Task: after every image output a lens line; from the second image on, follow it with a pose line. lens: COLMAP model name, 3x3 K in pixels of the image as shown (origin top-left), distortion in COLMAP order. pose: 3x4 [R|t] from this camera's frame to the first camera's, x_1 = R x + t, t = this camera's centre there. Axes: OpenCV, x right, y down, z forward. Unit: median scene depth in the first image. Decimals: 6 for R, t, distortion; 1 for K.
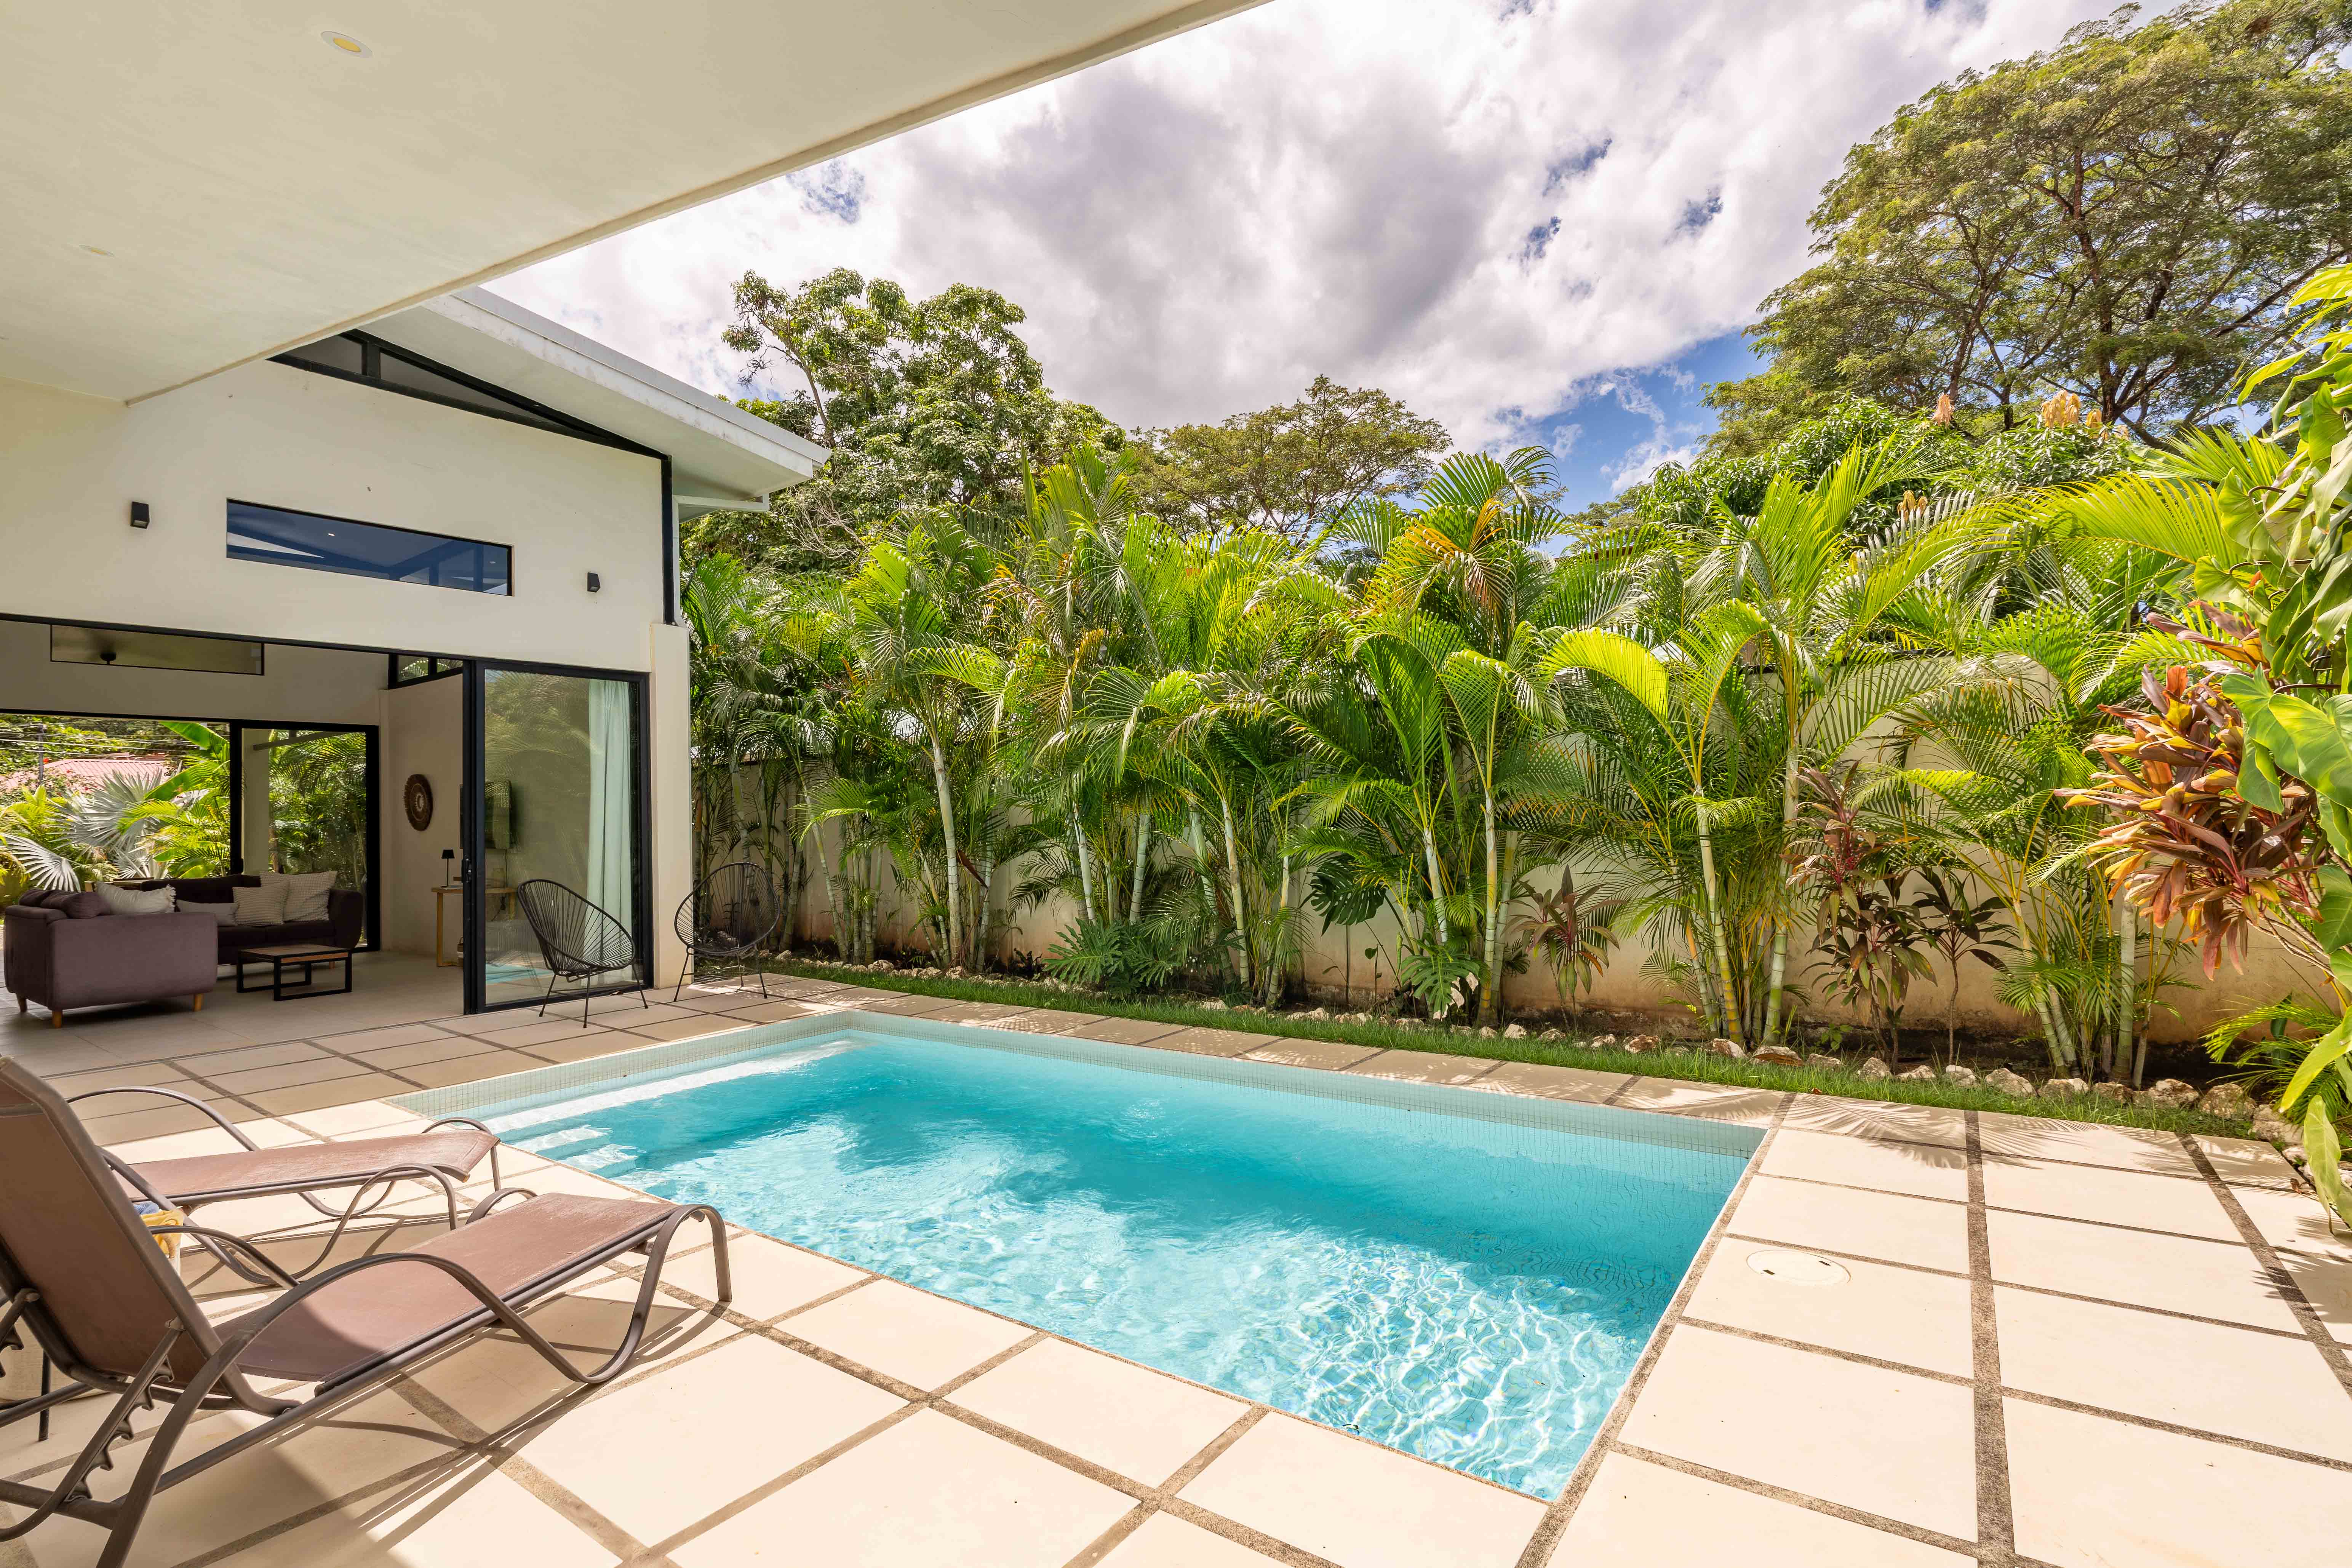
lens RADIAL K [[1094.4, 0, 1180.9], [0, 1094.4, 789.5], [0, 0, 1]] dist [-0.006826, -0.000679]
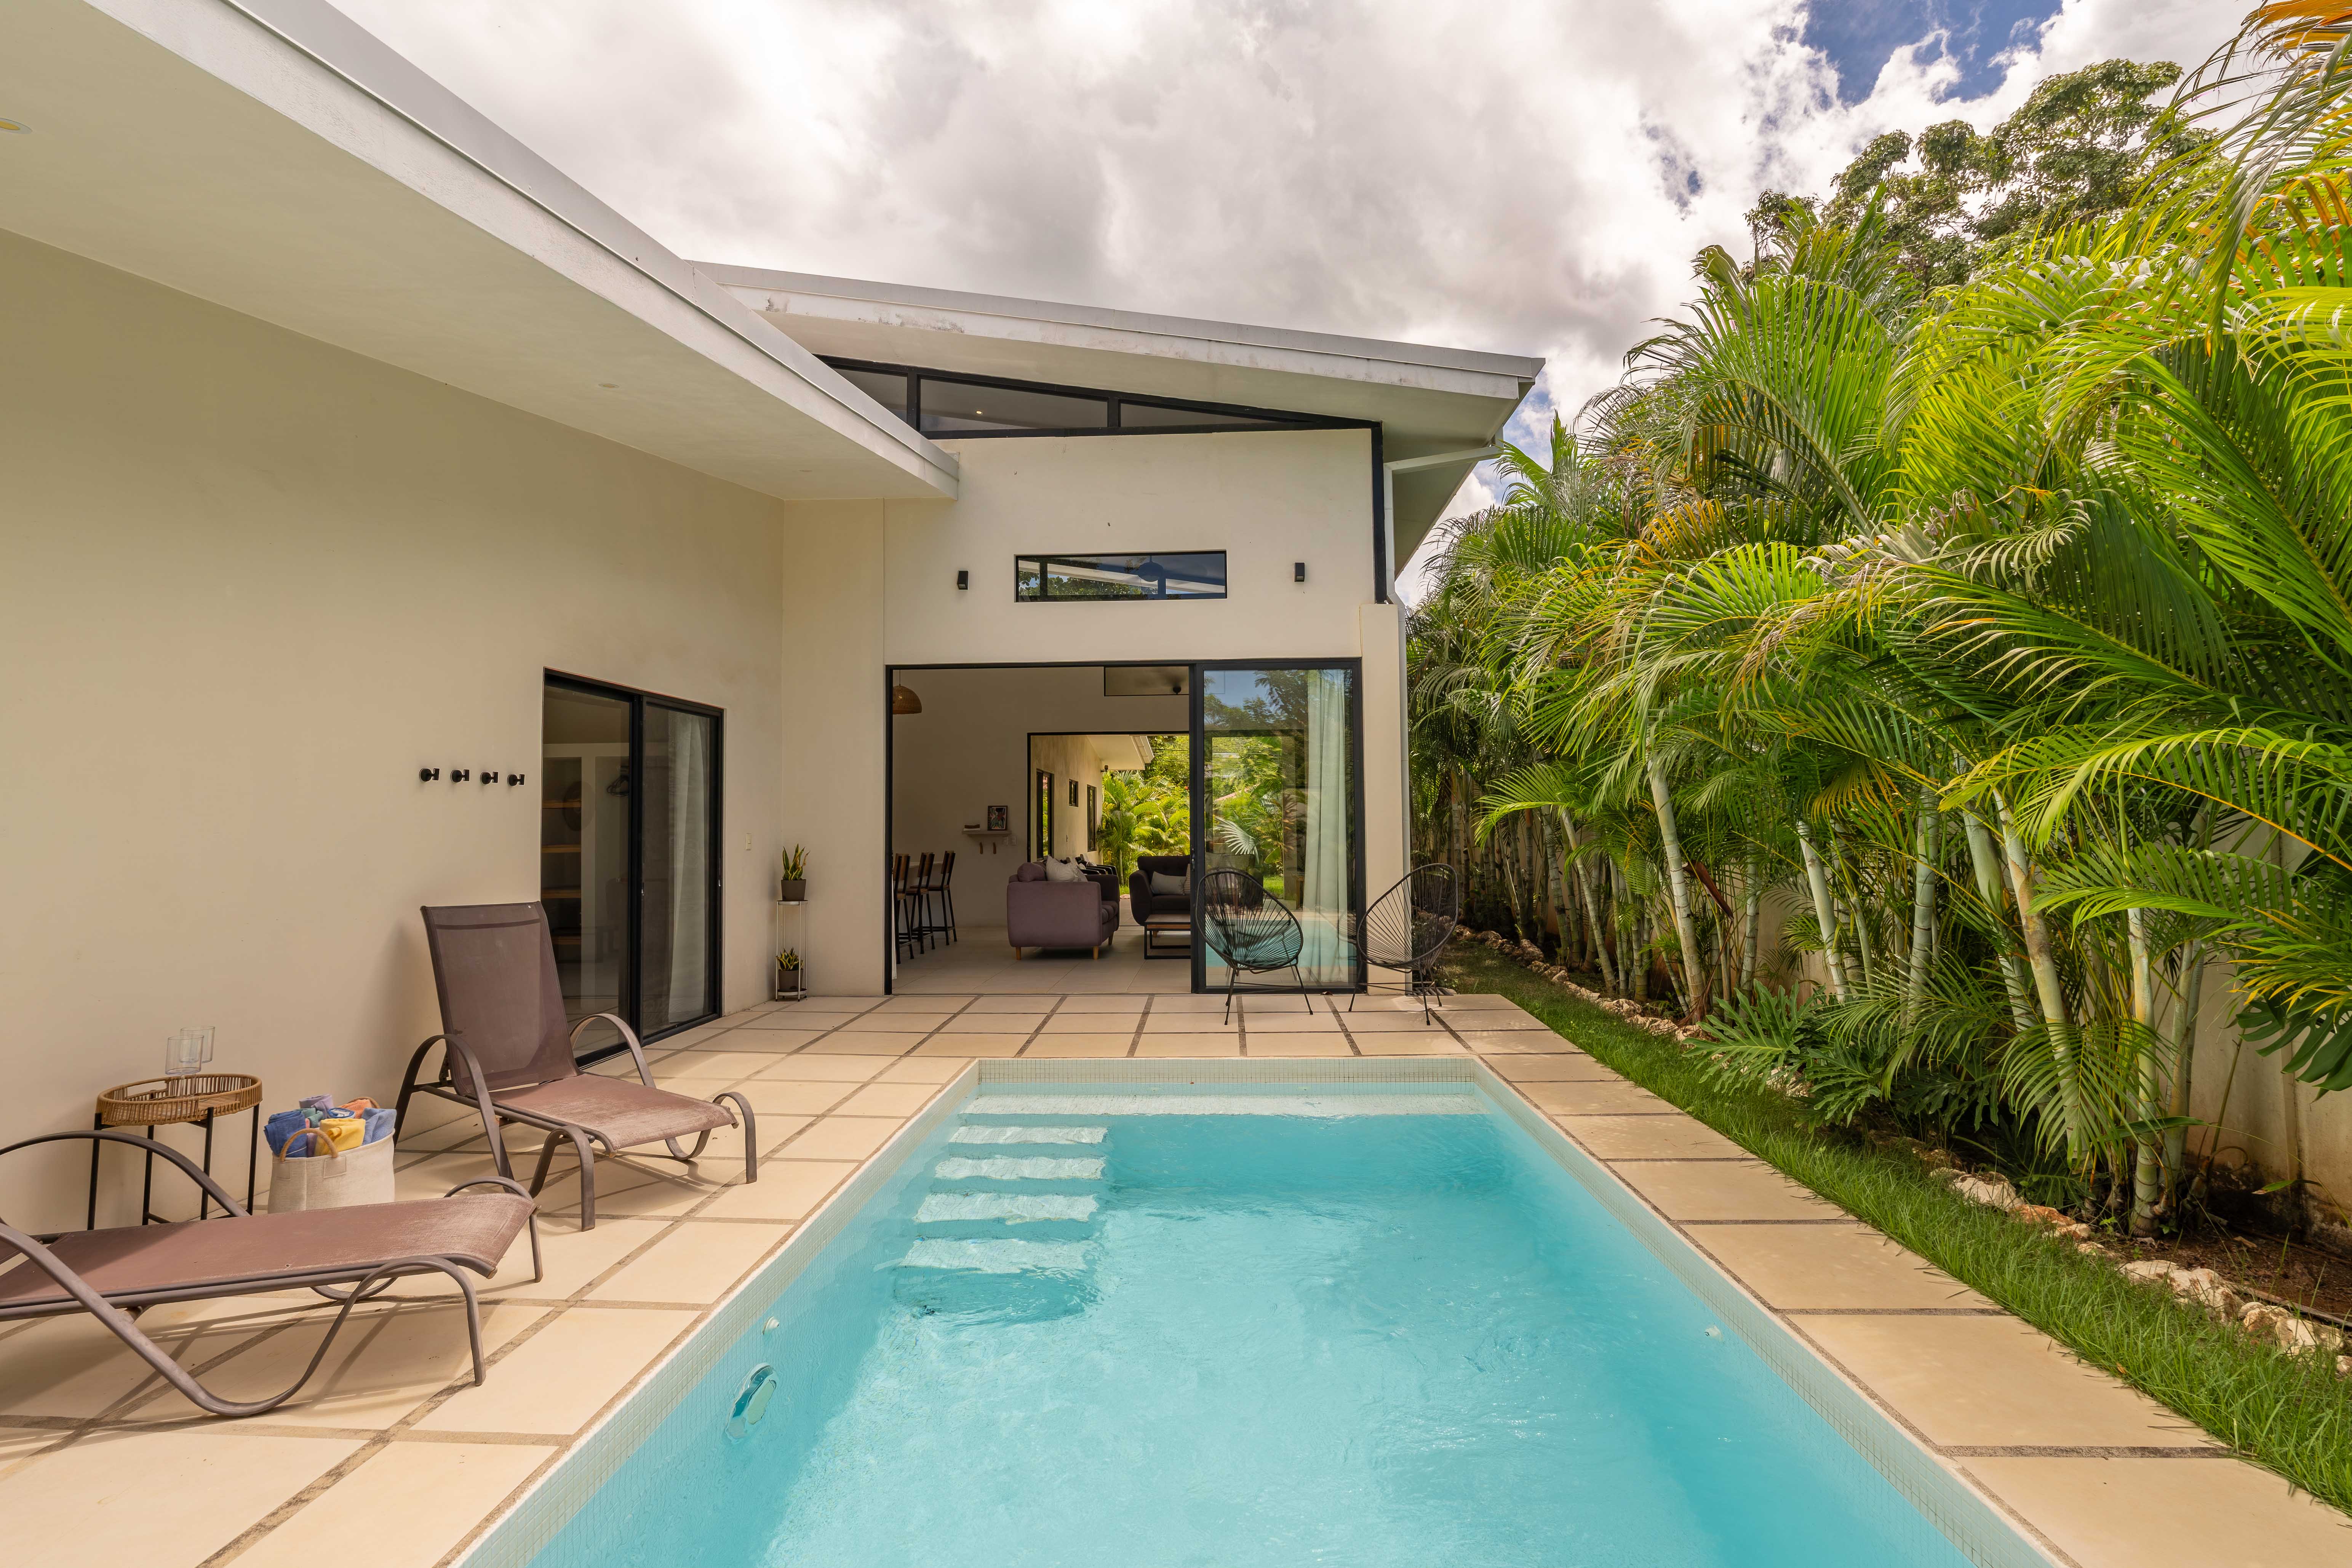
lens RADIAL K [[1094.4, 0, 1180.9], [0, 1094.4, 789.5], [0, 0, 1]] dist [-0.006826, -0.000679]
pose [[0.558934, -0.009616, -0.829156, 0.203492], [0.017204, 0.999852, 0.000002, 0.004329], [0.829033, -0.014266, 0.559017, 0.333571]]
